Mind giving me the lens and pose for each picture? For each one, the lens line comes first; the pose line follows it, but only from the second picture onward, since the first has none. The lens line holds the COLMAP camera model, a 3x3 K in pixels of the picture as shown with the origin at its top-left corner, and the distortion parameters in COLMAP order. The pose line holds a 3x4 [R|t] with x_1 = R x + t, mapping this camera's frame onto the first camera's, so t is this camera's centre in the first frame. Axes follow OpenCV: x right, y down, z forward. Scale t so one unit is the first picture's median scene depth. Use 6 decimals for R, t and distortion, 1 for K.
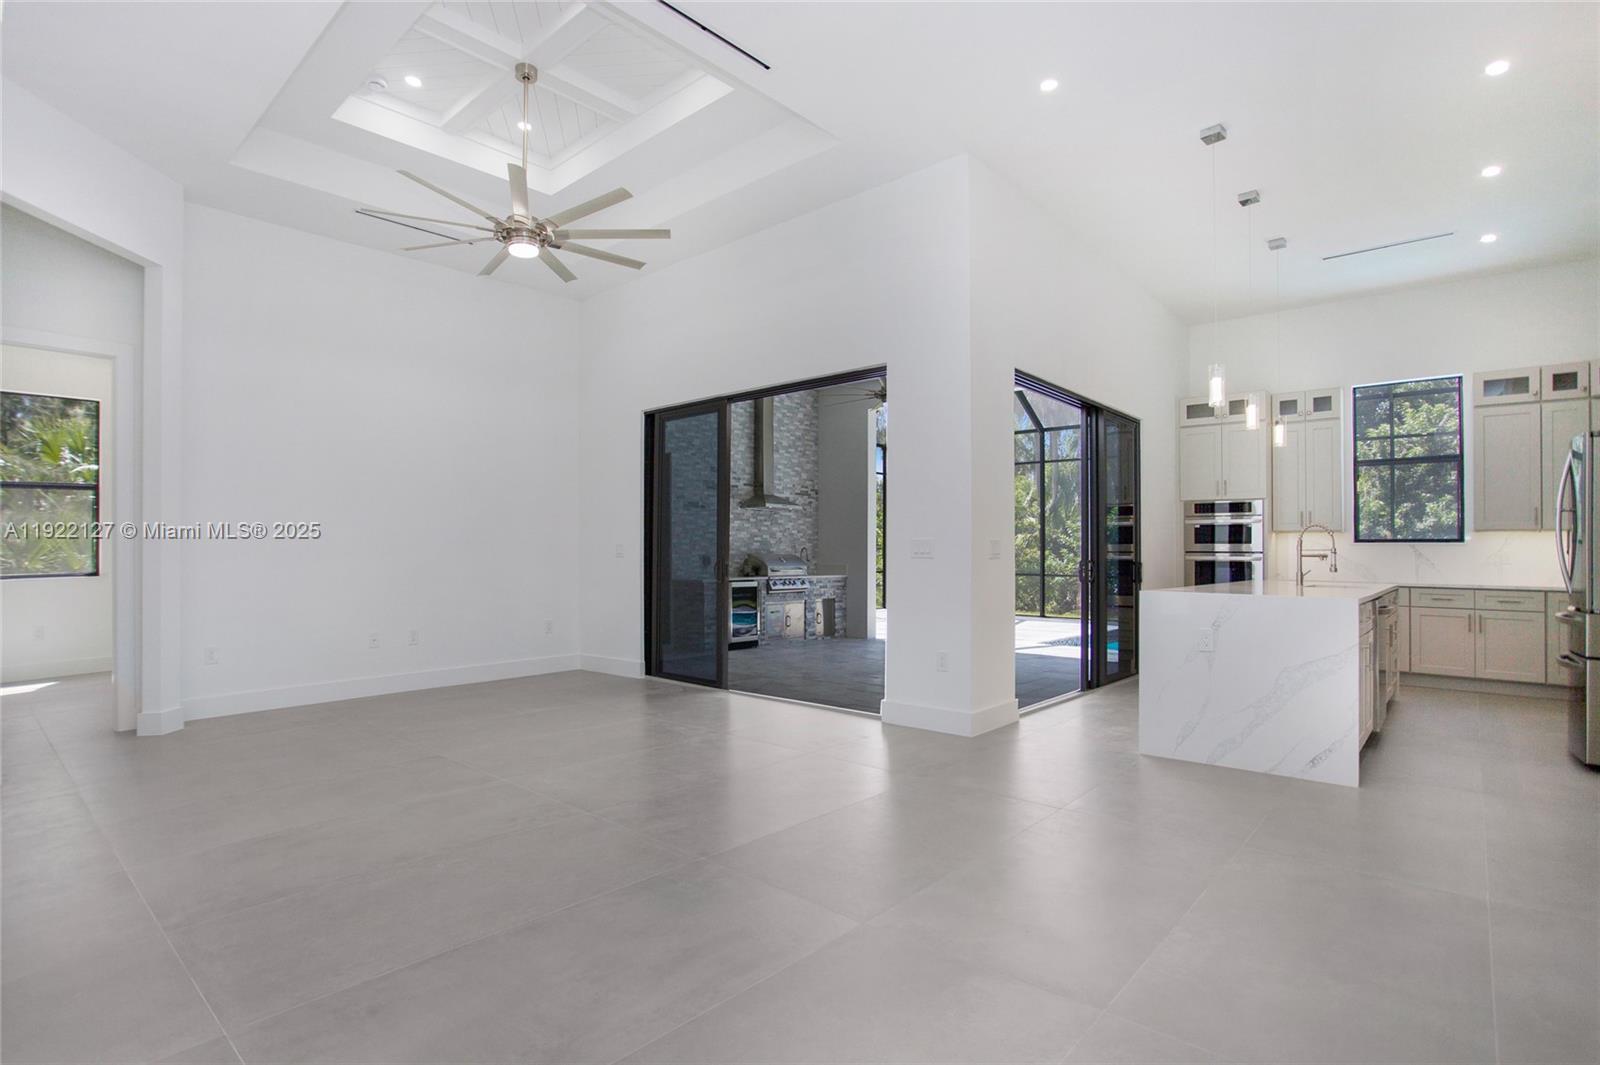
lens RADIAL K [[785.6, 0, 785.2], [0, 785.6, 527.5], [0, 0, 1]] dist [-0.034875, 0.012900]
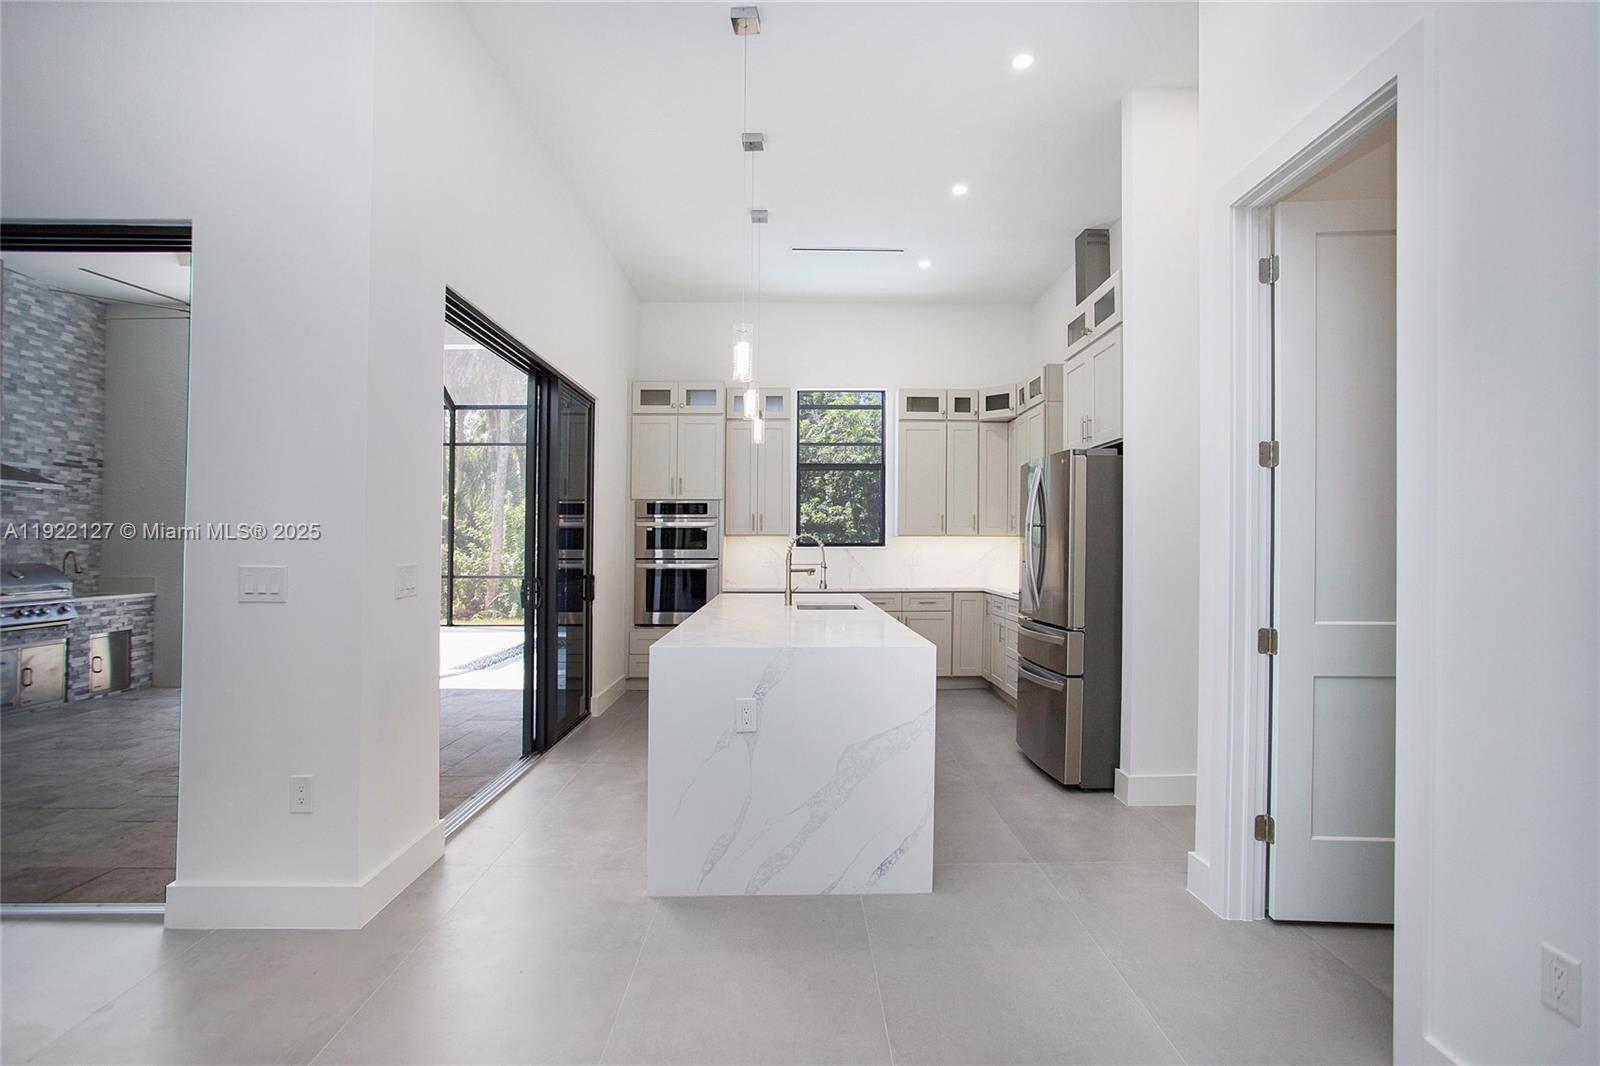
lens RADIAL K [[785.6, 0, 791.5], [0, 785.6, 524.0], [0, 0, 1]] dist [-0.034875, 0.012900]
pose [[0.742086, 0.014643, 0.670145, 0.045360], [-0.019551, 0.999809, -0.000197, -0.007995], [-0.670020, -0.012956, 0.742230, 0.191705]]
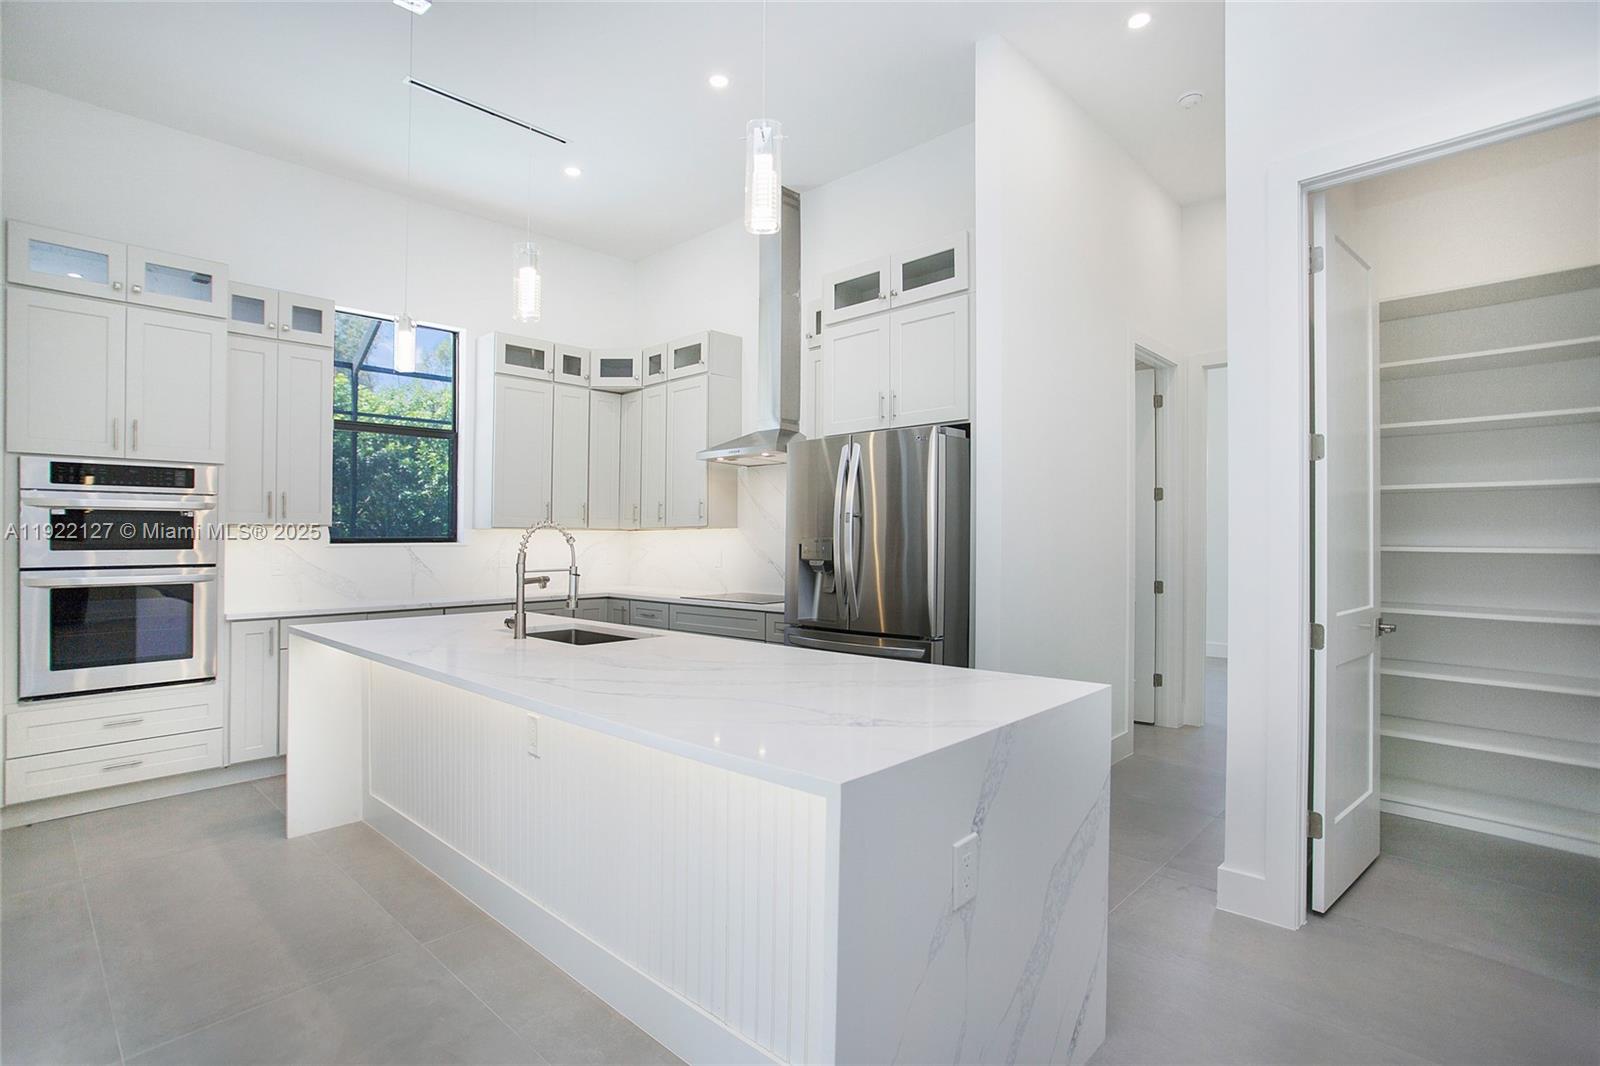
lens RADIAL K [[785.6, 0, 787.0], [0, 785.6, 529.5], [0, 0, 1]] dist [-0.034875, 0.012900]
pose [[0.031207, 0.009700, 0.999466, 0.076149], [-0.029400, 0.999529, -0.008783, -0.000179], [-0.999080, -0.029110, 0.031477, 0.435162]]
